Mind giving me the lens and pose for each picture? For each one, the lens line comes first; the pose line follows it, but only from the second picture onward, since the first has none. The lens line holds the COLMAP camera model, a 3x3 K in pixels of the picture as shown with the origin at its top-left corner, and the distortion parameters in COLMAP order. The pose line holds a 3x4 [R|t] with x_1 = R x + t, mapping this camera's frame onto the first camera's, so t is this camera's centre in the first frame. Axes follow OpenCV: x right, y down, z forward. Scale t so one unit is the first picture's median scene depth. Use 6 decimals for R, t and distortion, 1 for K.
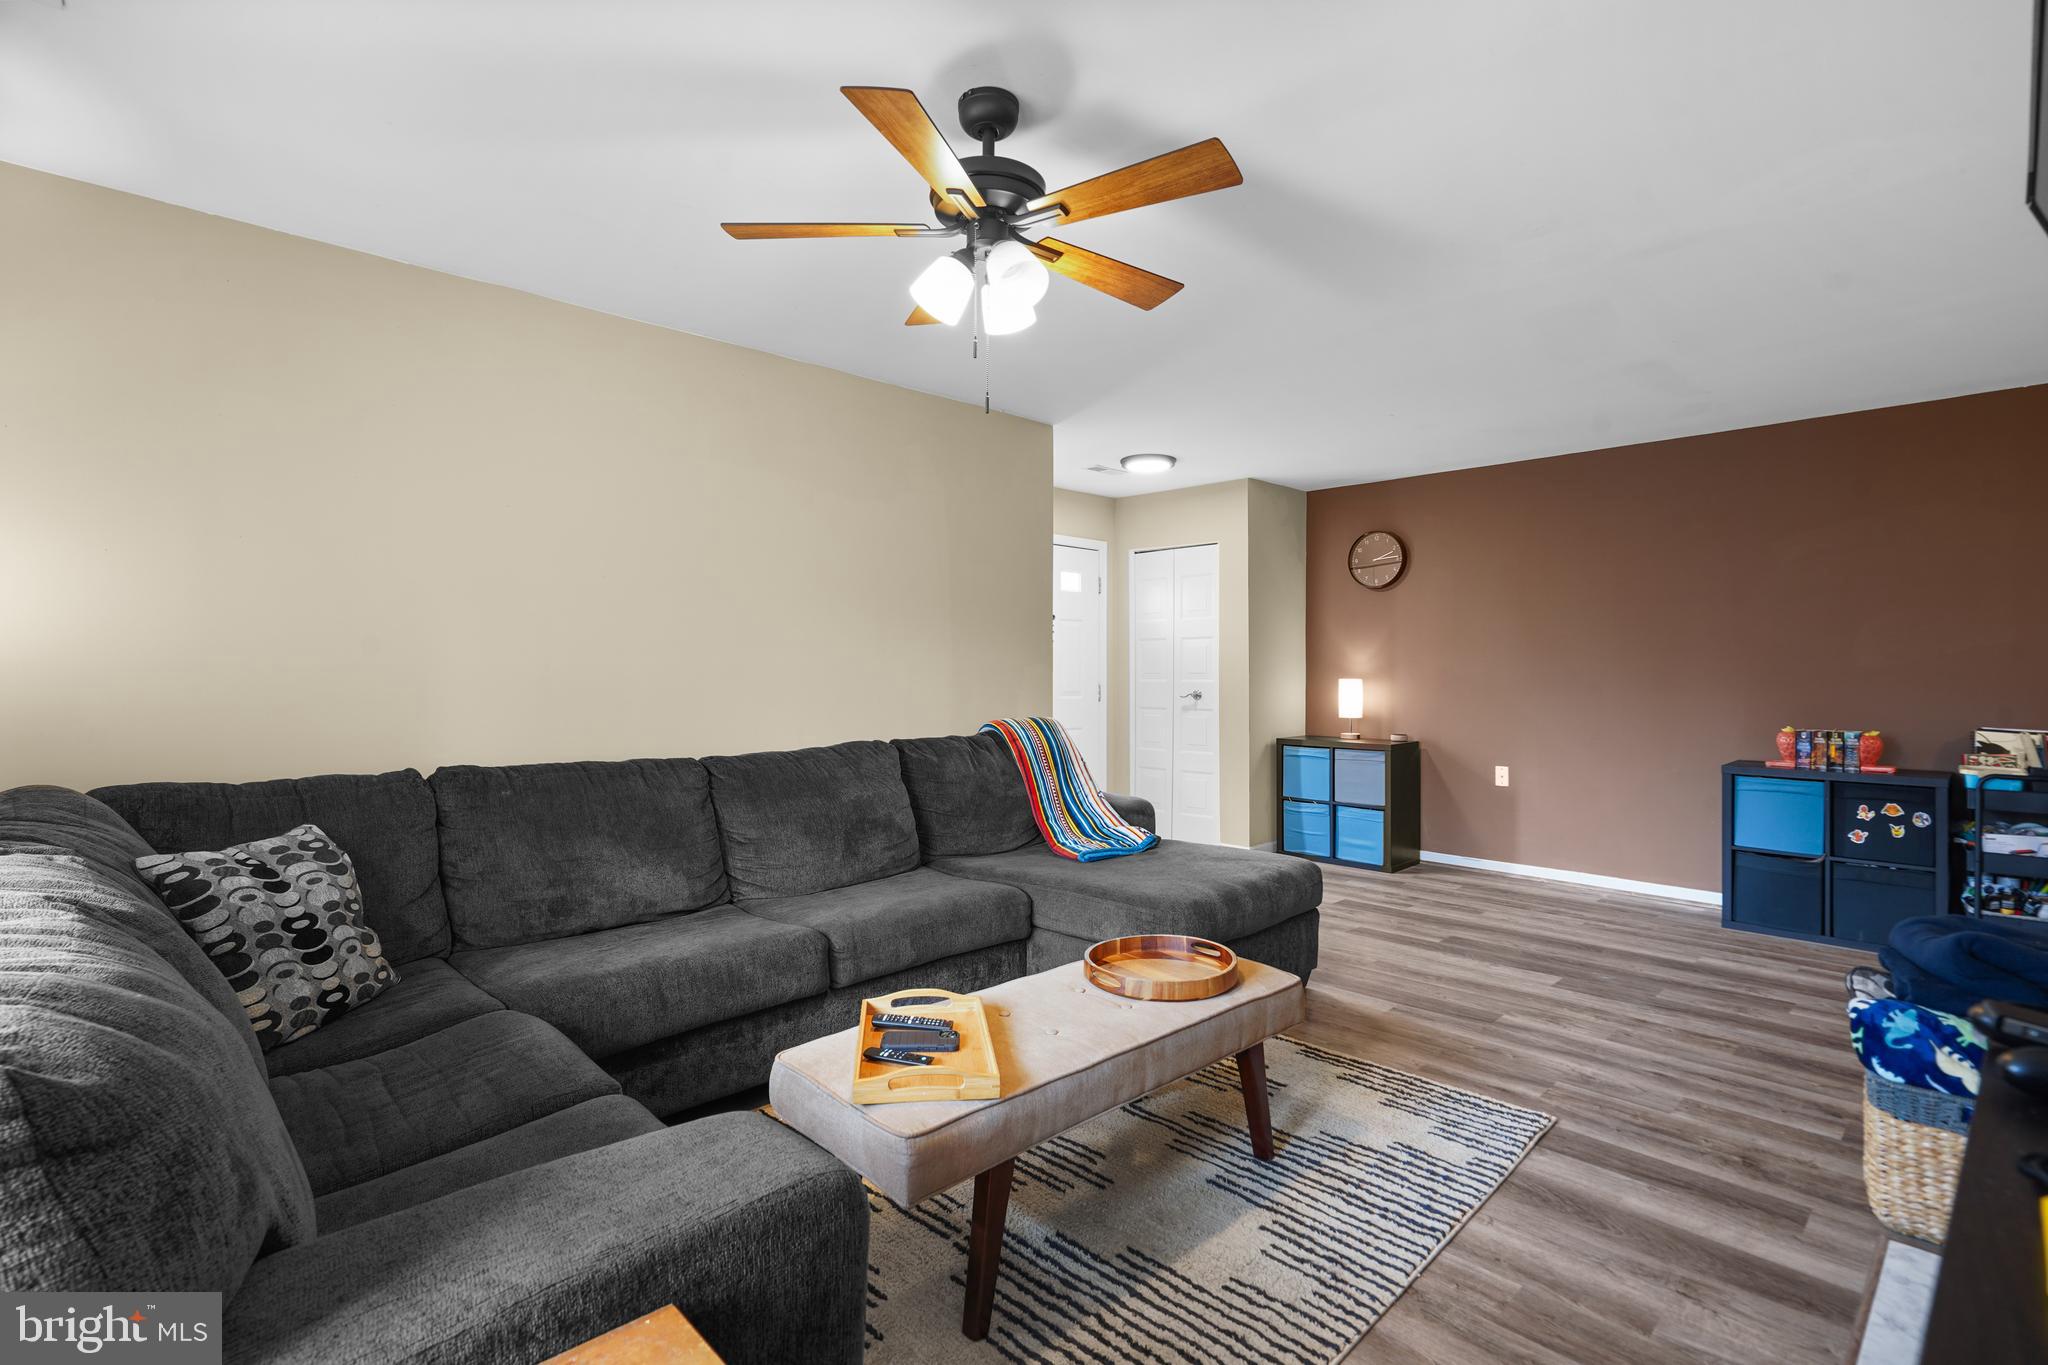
lens RADIAL K [[948.7, 0, 1024.3], [0, 948.7, 669.6], [0, 0, 1]] dist [-0.005550, -0.000525]
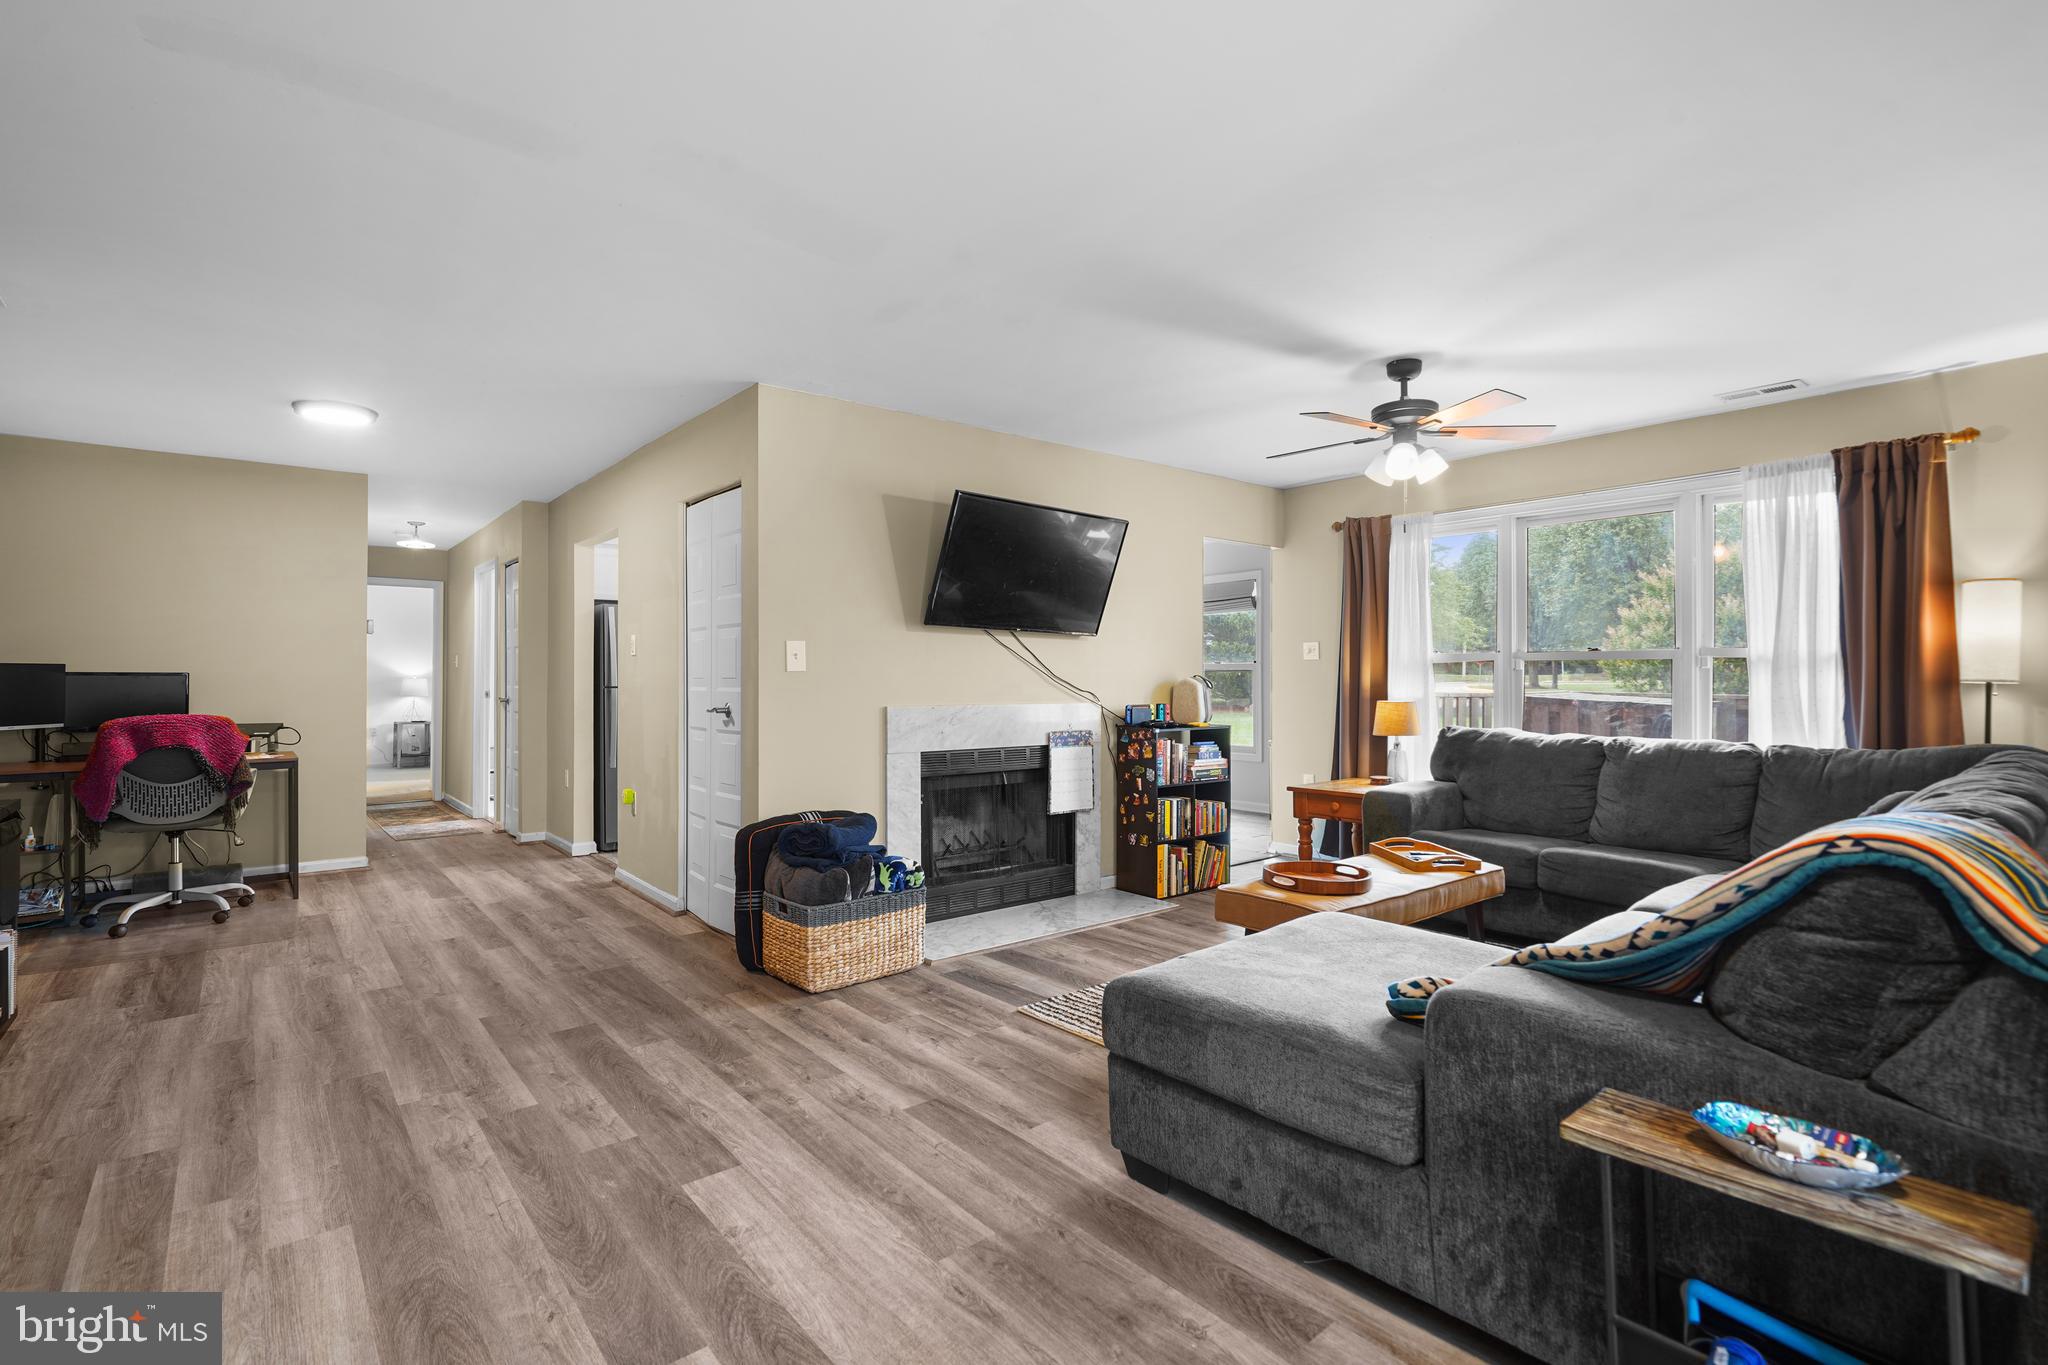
lens RADIAL K [[948.7, 0, 1022.4], [0, 948.7, 670.7], [0, 0, 1]] dist [-0.005550, -0.000525]
pose [[-0.997718, -0.001790, 0.067497, 0.300775], [-0.002407, 0.999956, -0.009071, 0.007019], [-0.067478, -0.009212, -0.997678, 1.503616]]
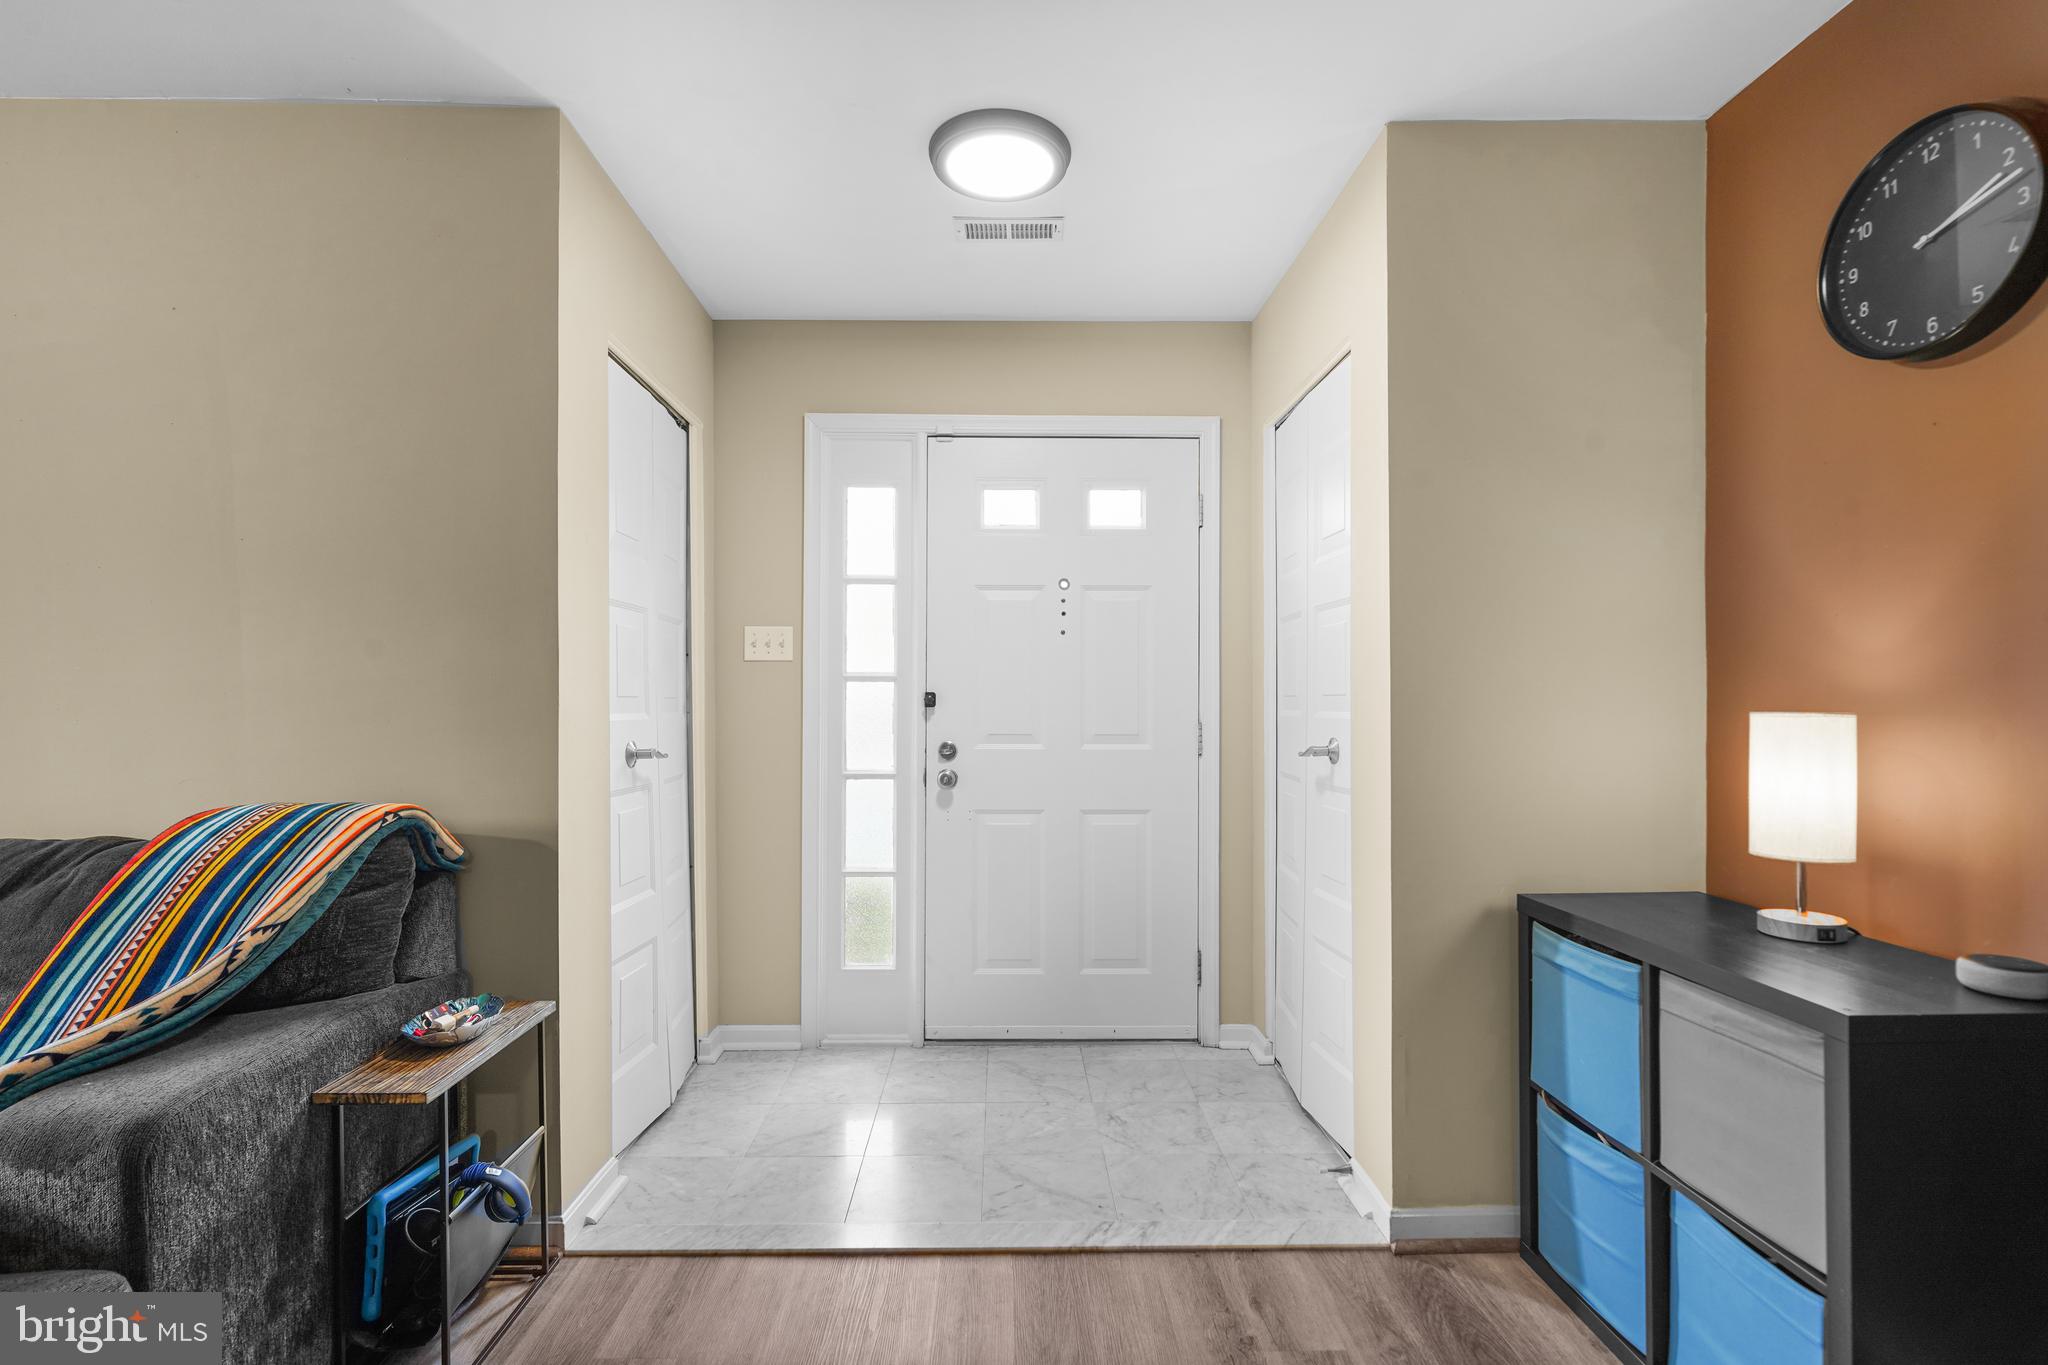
lens RADIAL K [[948.7, 0, 1038.8], [0, 948.7, 678.4], [0, 0, 1]] dist [-0.005550, -0.000525]
pose [[0.751001, -0.015921, -0.660109, 0.570953], [0.003700, 0.999795, -0.019904, 0.006219], [0.660290, 0.012505, 0.750906, 1.030652]]
